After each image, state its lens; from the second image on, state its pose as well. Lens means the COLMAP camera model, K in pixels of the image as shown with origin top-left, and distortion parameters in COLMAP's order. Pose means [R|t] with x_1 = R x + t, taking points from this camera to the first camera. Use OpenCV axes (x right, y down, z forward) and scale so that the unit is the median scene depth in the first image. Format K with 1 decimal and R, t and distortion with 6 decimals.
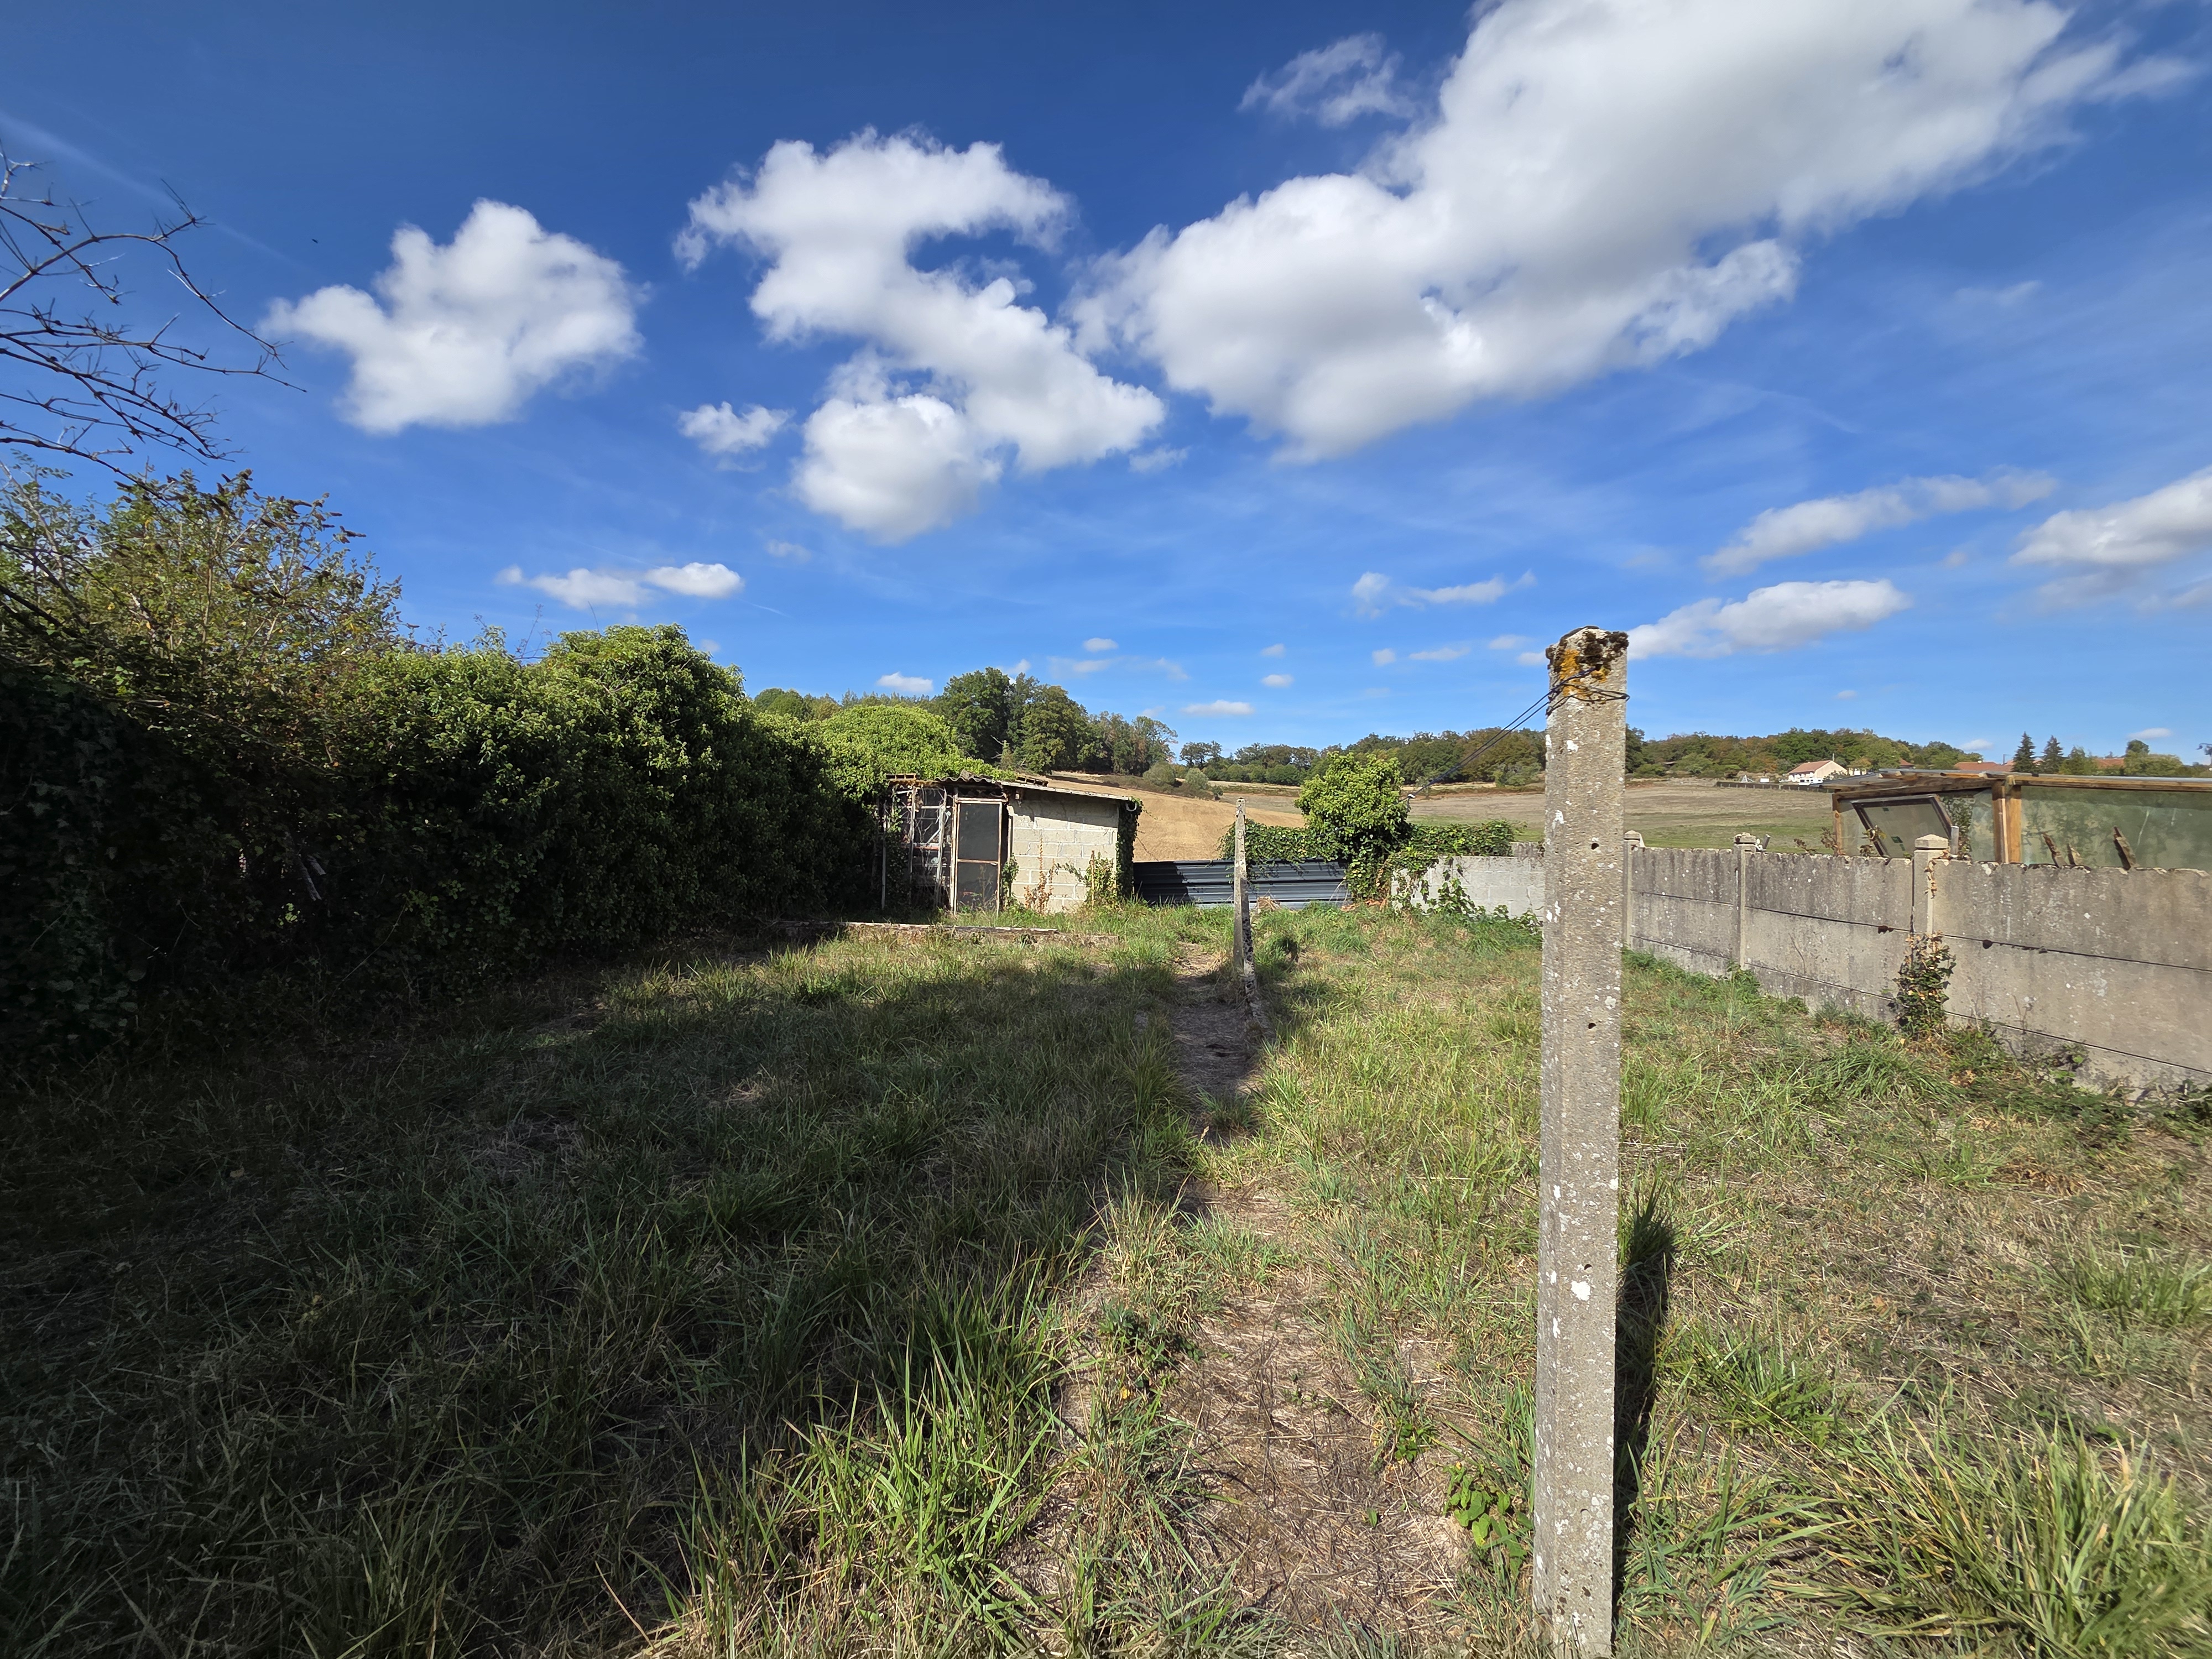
lens RADIAL K [[902.9, 0, 1099.8], [0, 902.9, 826.1], [0, 0, 1]] dist [0.004687, -0.002177]
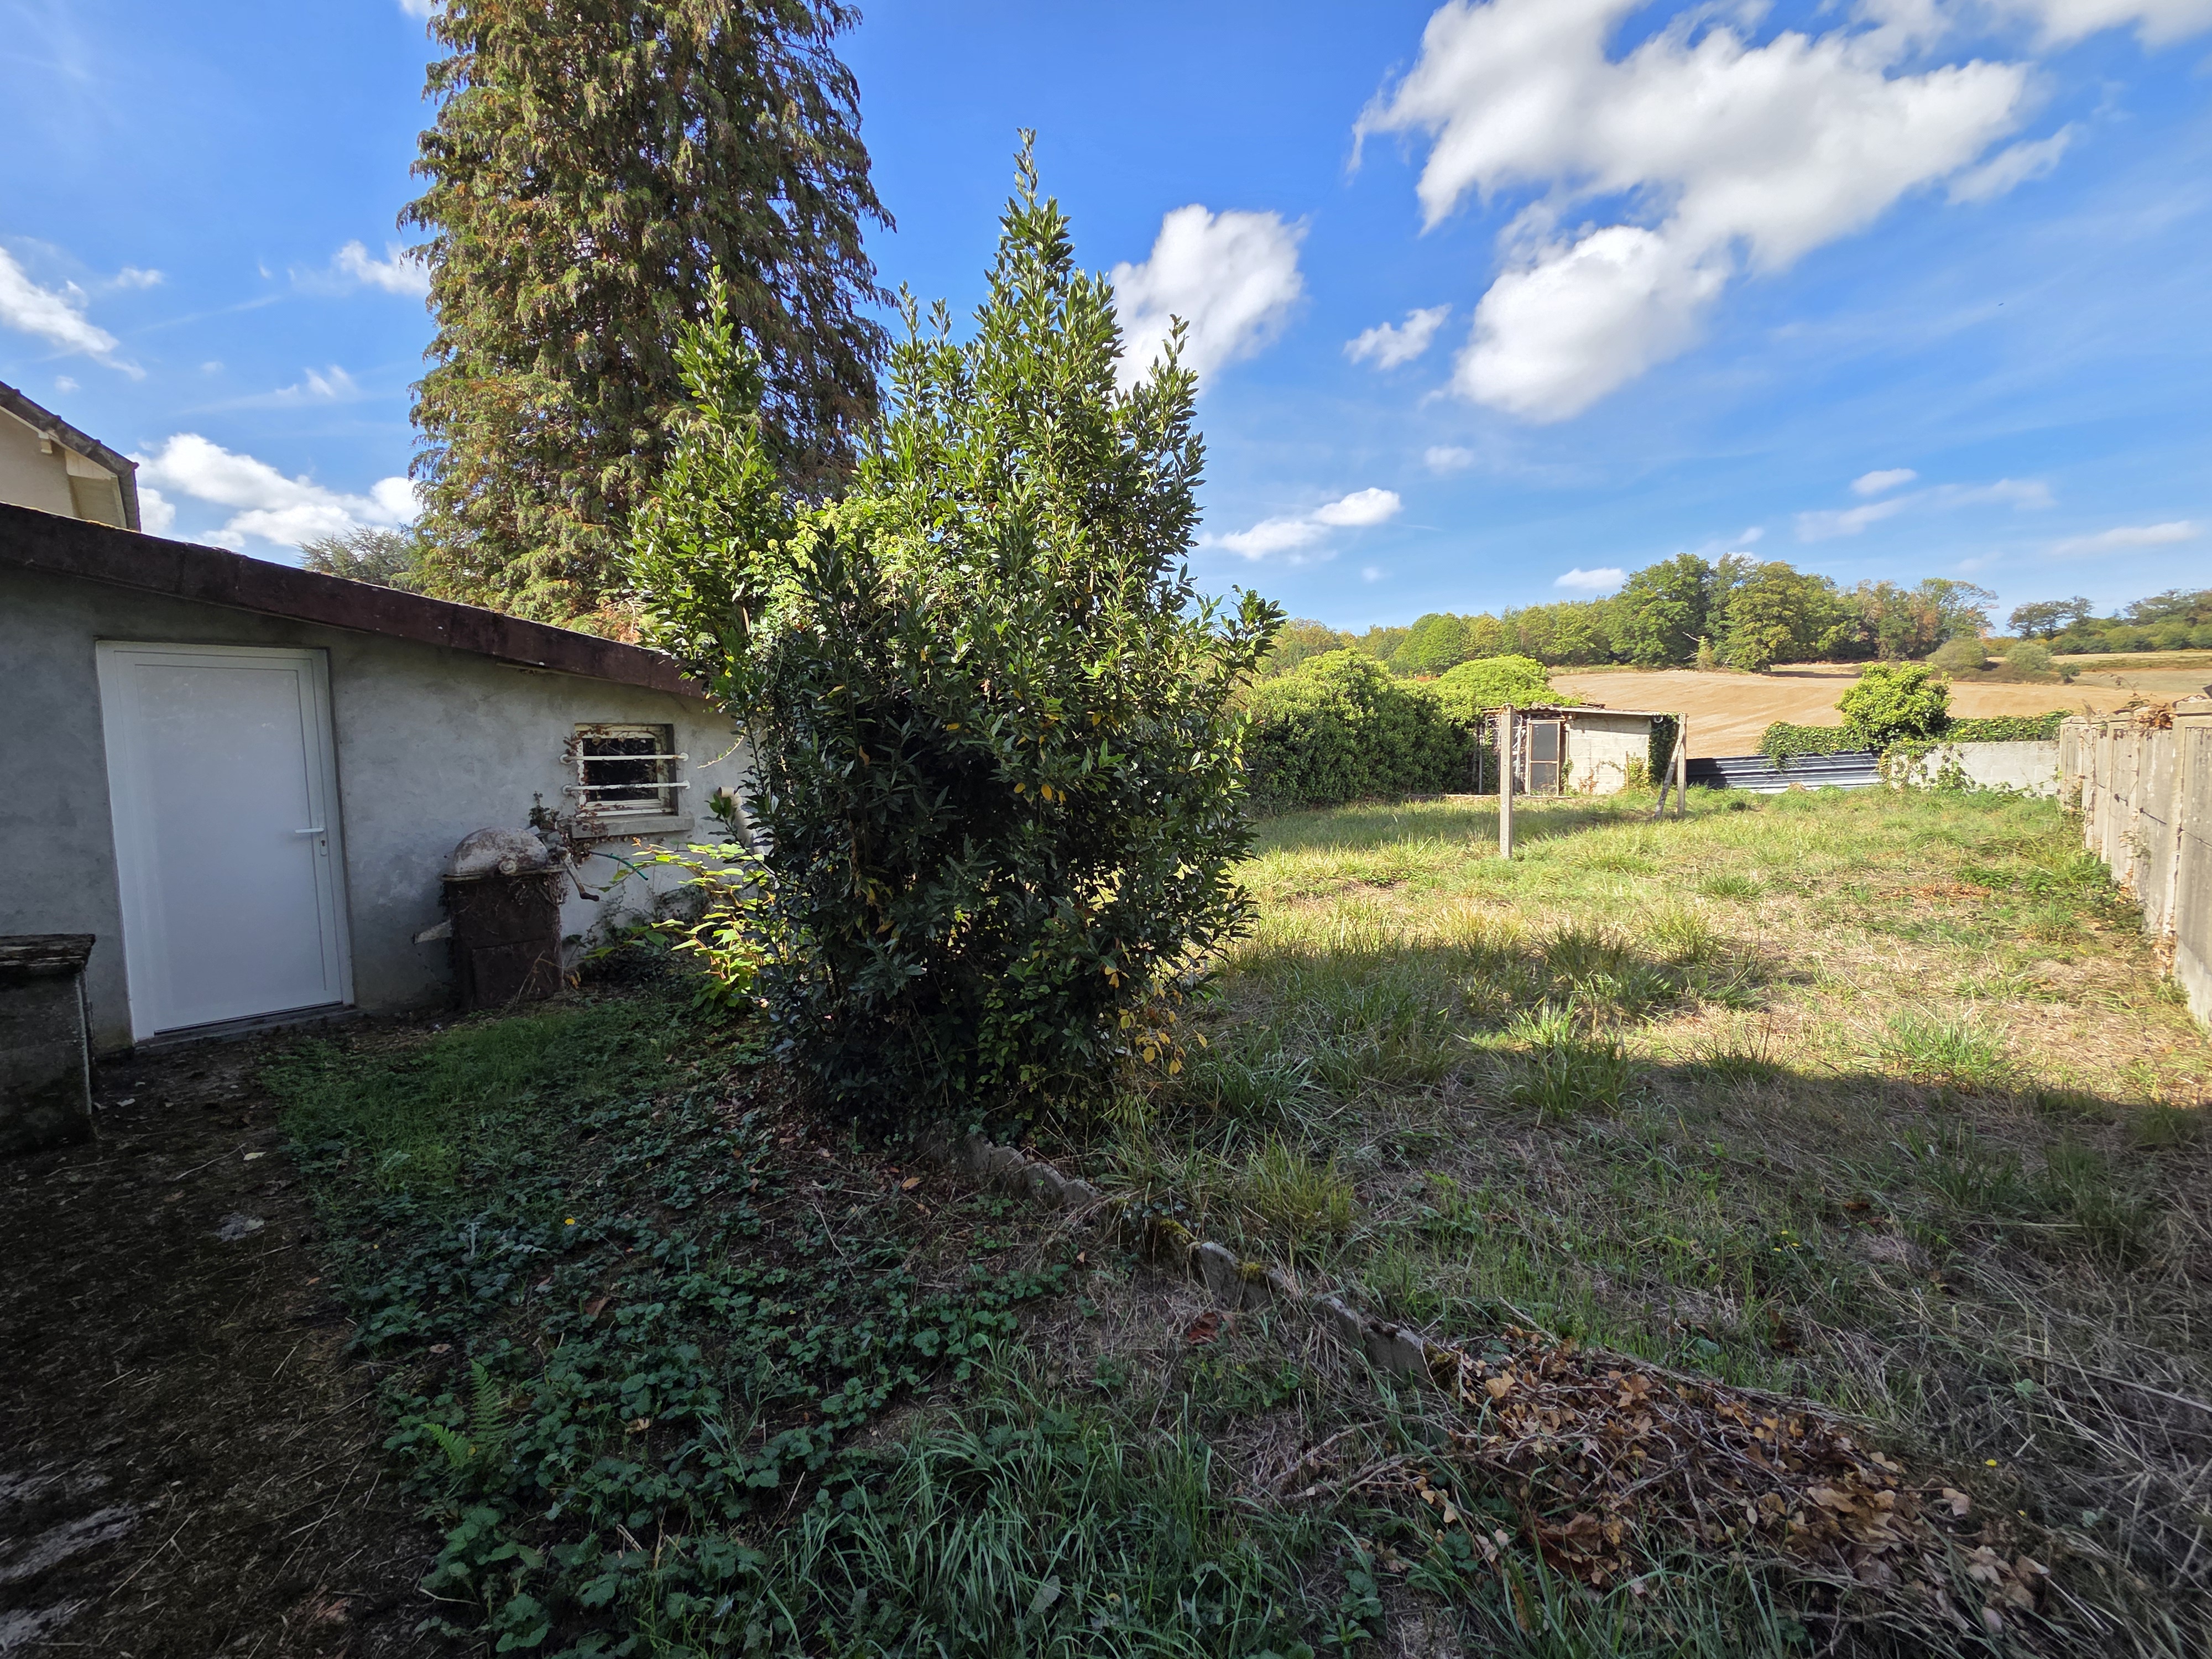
lens RADIAL K [[902.9, 0, 1099.2], [0, 902.9, 823.6], [0, 0, 1]] dist [0.004687, -0.002177]
pose [[0.761179, 0.010116, -0.648463, 0.275165], [0.043614, 0.996816, 0.066744, 0.008214], [0.647074, -0.079086, 0.758315, -0.626686]]
